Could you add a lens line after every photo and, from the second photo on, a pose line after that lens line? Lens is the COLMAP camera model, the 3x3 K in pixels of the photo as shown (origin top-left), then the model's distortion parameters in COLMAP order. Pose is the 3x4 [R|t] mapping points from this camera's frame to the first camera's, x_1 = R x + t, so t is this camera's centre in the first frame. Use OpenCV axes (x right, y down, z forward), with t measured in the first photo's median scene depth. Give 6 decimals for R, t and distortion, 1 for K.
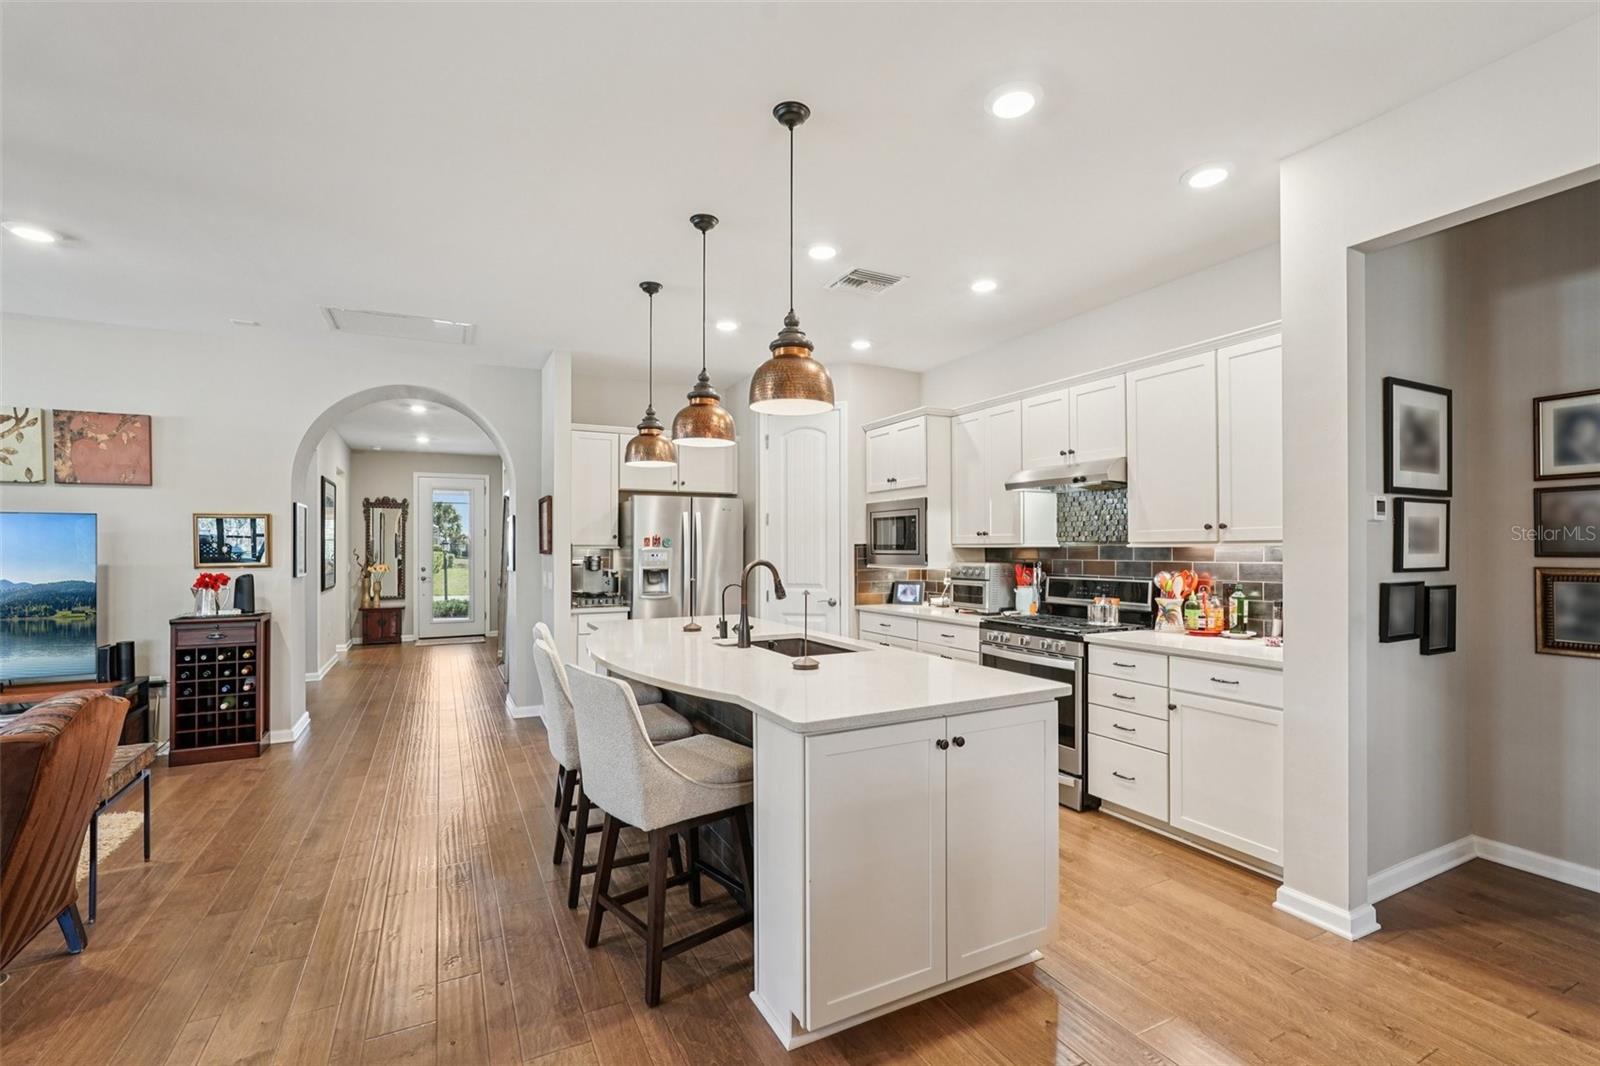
lens RADIAL K [[708.9, 0, 796.5], [0, 708.9, 547.4], [0, 0, 1]] dist [-0.011384, 0.005616]
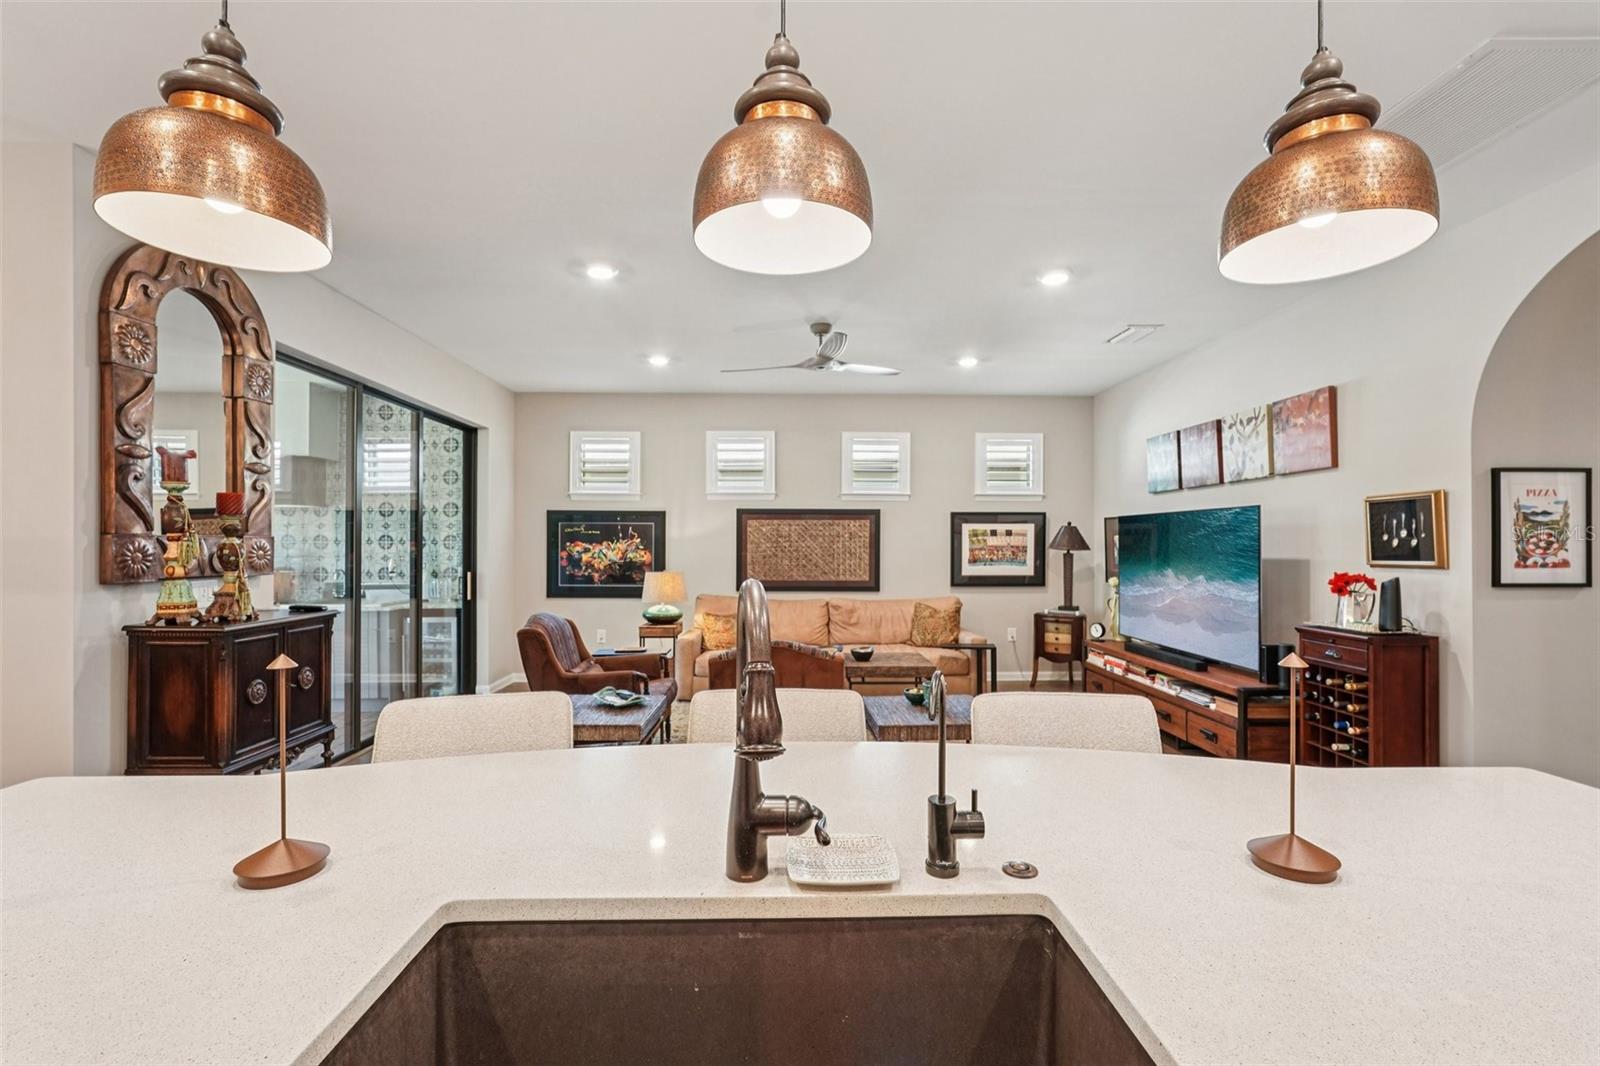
lens RADIAL K [[708.9, 0, 801.3], [0, 708.9, 538.0], [0, 0, 1]] dist [-0.011384, 0.005616]
pose [[-0.429202, -0.003521, -0.903202, 0.132479], [0.001198, 0.999989, -0.004467, 0.000488], [0.903208, -0.002999, -0.429194, 0.803127]]
